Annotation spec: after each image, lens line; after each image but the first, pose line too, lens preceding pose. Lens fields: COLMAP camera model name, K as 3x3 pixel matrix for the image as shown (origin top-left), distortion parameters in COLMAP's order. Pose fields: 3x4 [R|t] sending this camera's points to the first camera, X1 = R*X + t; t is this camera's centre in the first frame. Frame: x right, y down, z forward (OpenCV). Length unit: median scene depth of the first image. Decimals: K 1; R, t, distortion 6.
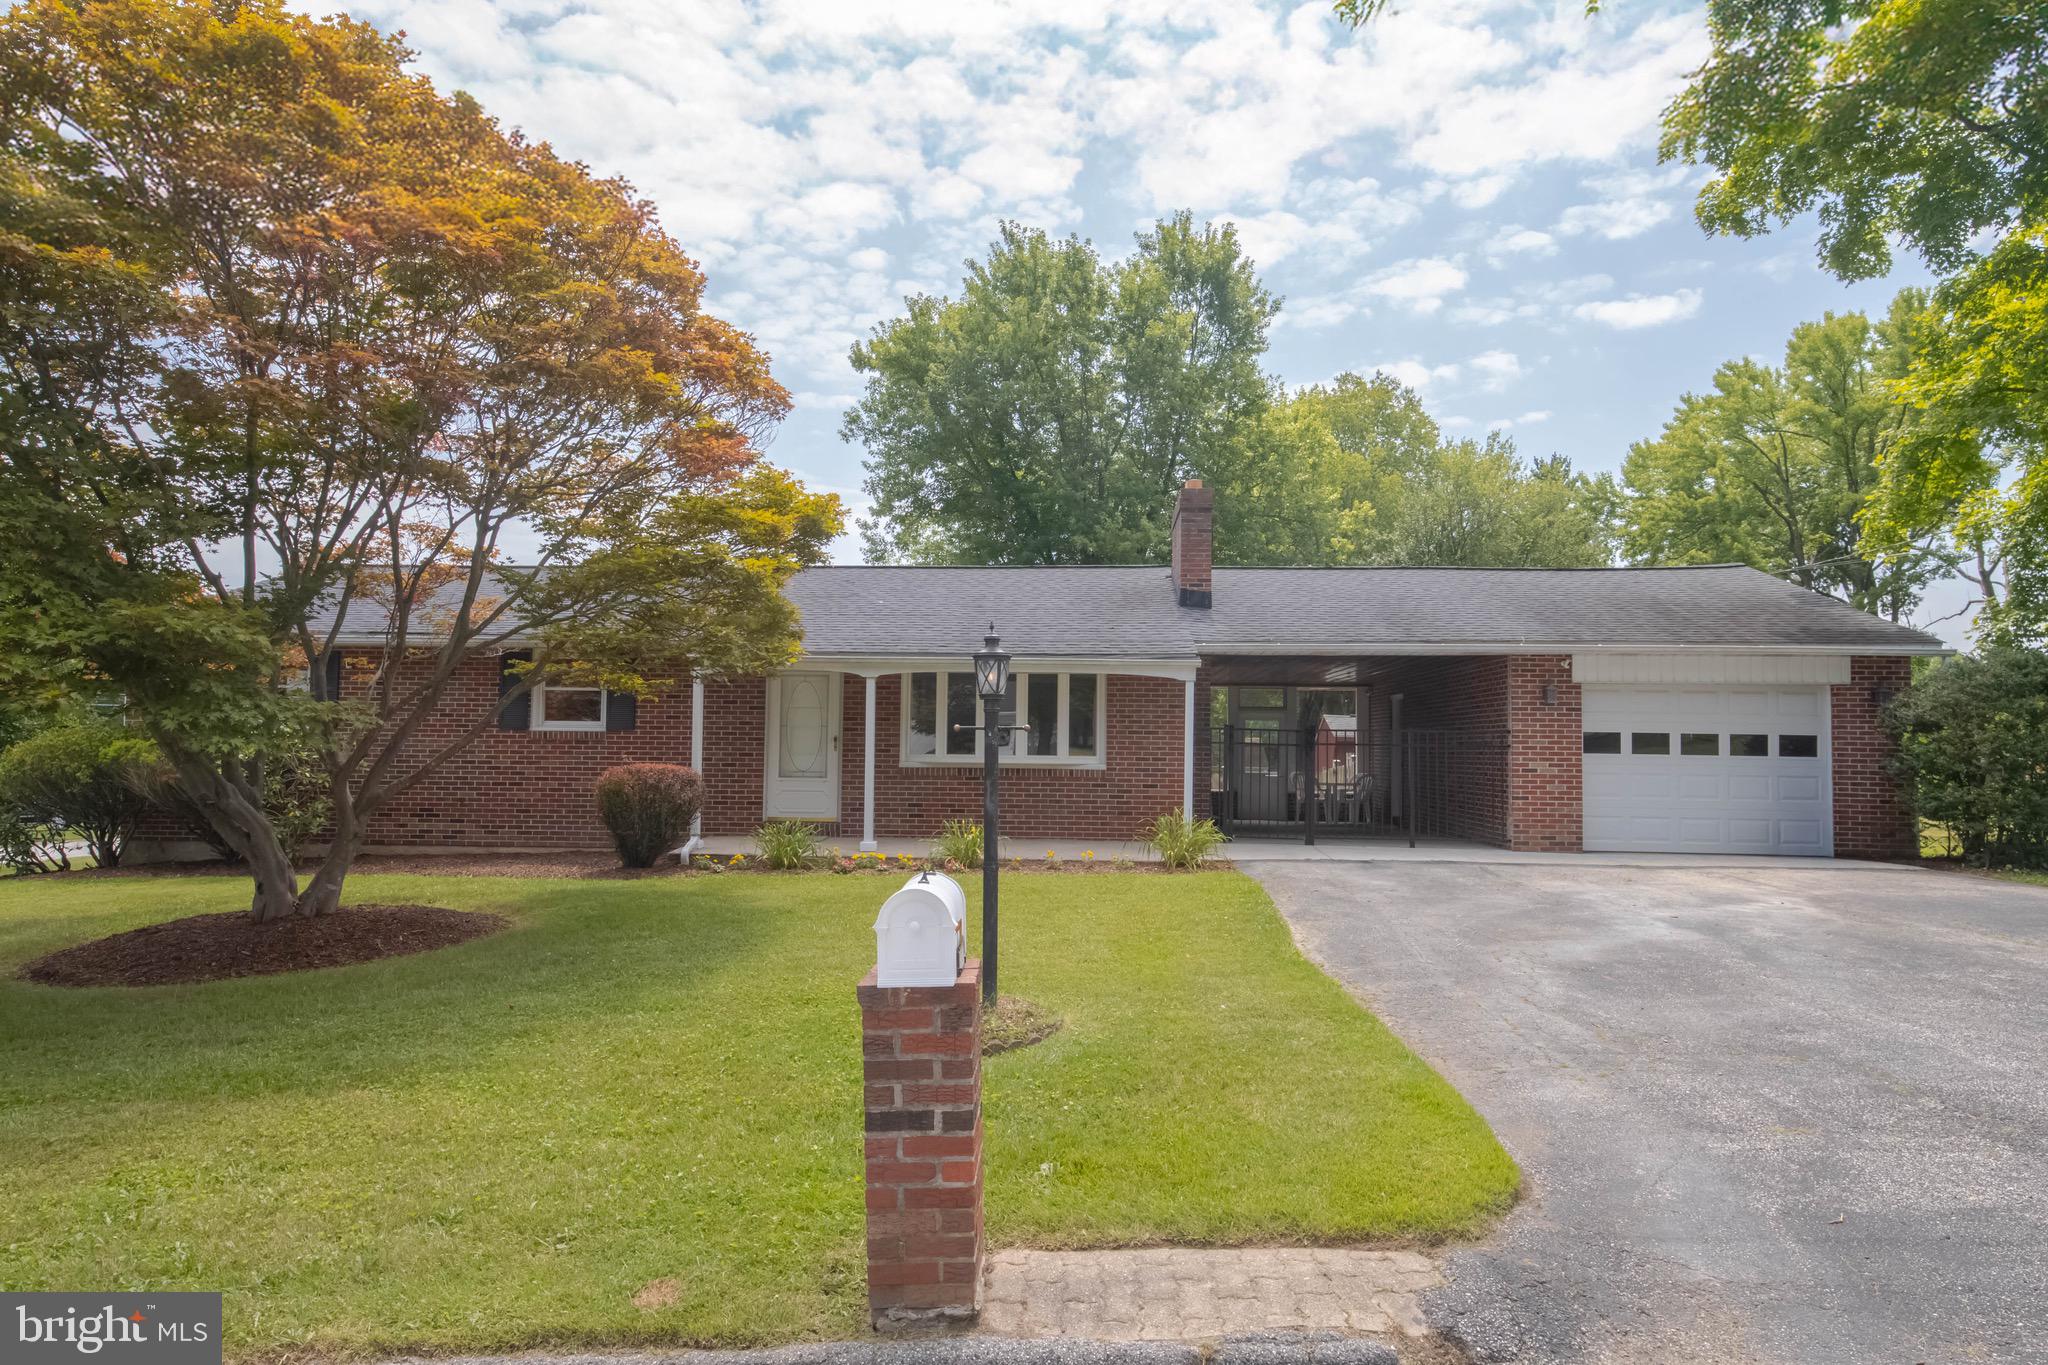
lens RADIAL K [[1232.0, 0, 1024.0], [0, 1232.0, 682.5], [0, 0, 1]] dist [0.016932, -0.002434]
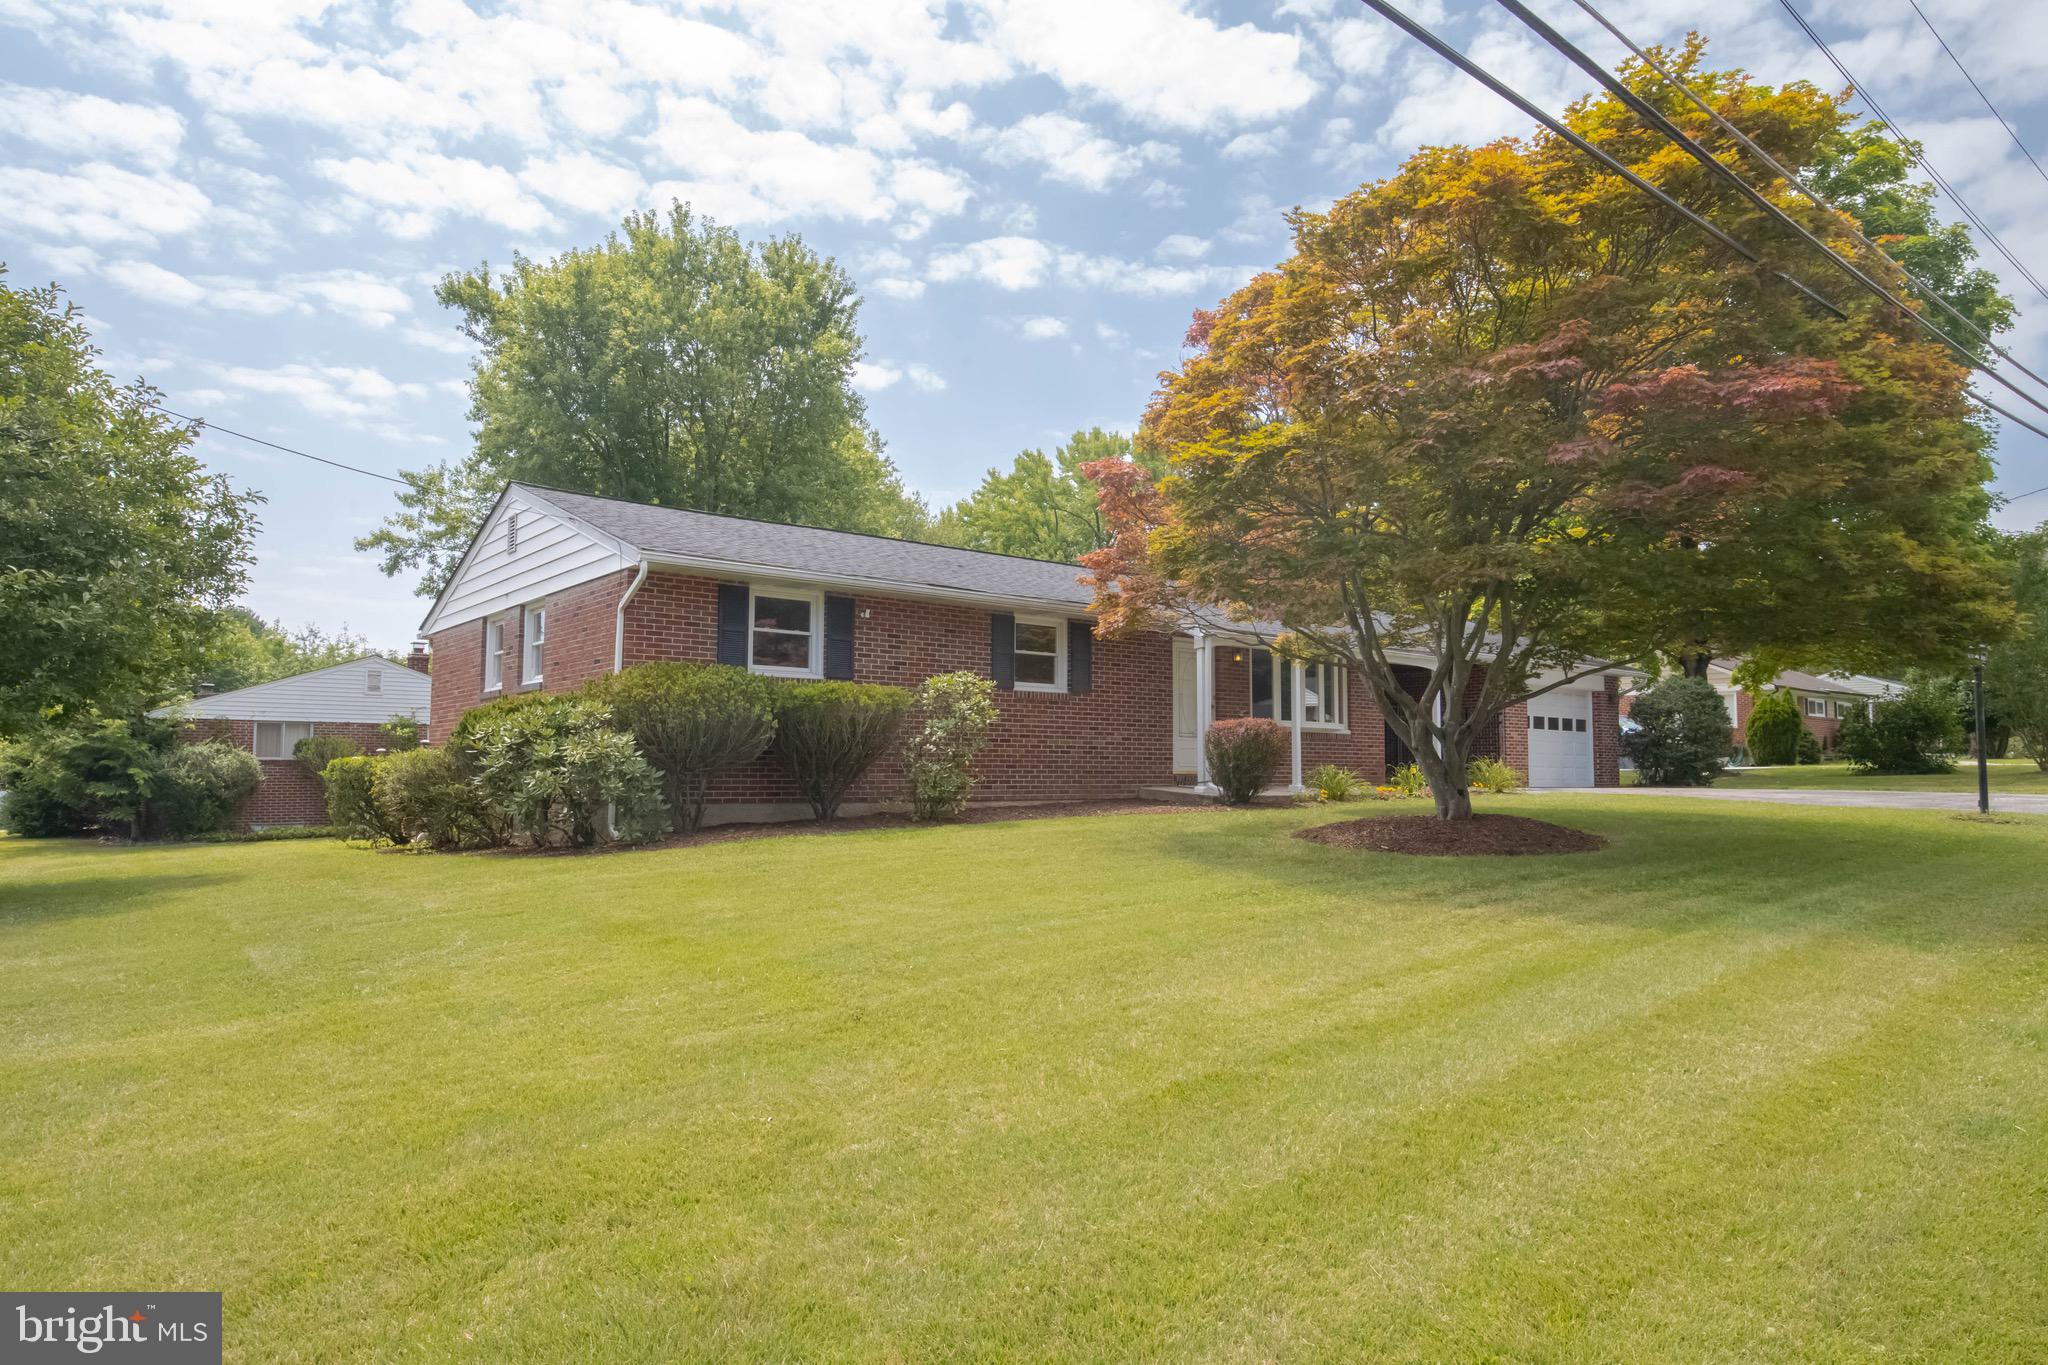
lens RADIAL K [[1232.0, 0, 1024.0], [0, 1232.0, 682.5], [0, 0, 1]] dist [0.016932, -0.002434]
pose [[0.746801, 0.039454, 0.663876, -1.051113], [-0.034335, 0.999195, -0.020759, 0.049806], [-0.664161, -0.007291, 0.747554, 0.200457]]
